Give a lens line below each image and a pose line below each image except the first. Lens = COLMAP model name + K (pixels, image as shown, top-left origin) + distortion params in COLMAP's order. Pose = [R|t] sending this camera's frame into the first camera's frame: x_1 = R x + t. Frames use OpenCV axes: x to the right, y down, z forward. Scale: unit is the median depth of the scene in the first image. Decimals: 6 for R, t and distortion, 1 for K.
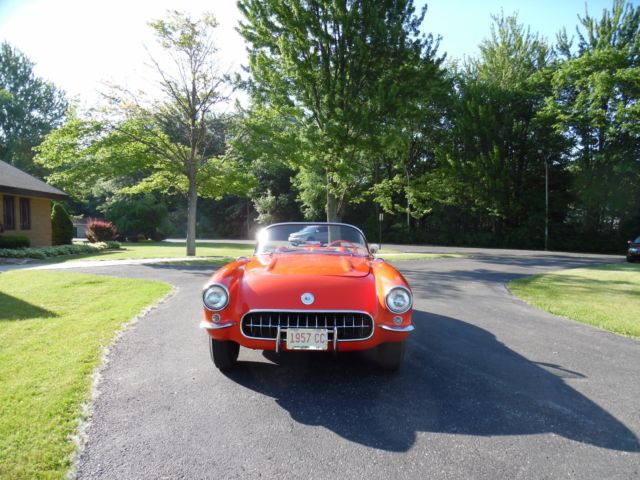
lens RADIAL K [[466.1, 0, 316.2], [0, 466.1, 241.4], [0, 0, 1]] dist [-0.017113, 0.035234]
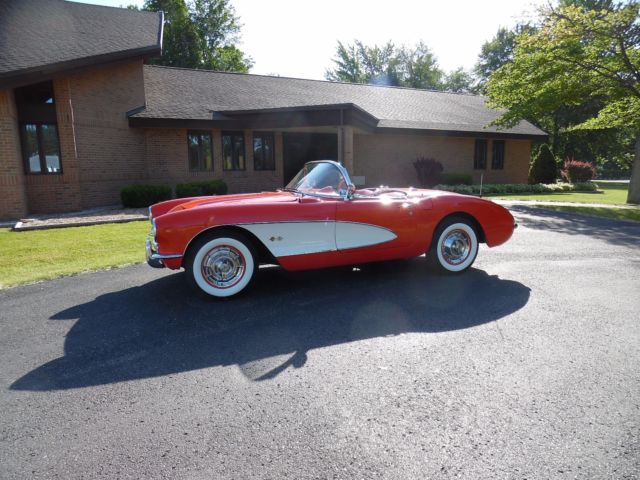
lens RADIAL K [[466.1, 0, 316.2], [0, 466.1, 243.6], [0, 0, 1]] dist [-0.017113, 0.035234]
pose [[0.394272, 0.155278, -0.905780, 0.245549], [-0.036318, 0.987485, 0.153476, -0.004008], [0.918276, -0.027616, 0.394977, 0.165230]]
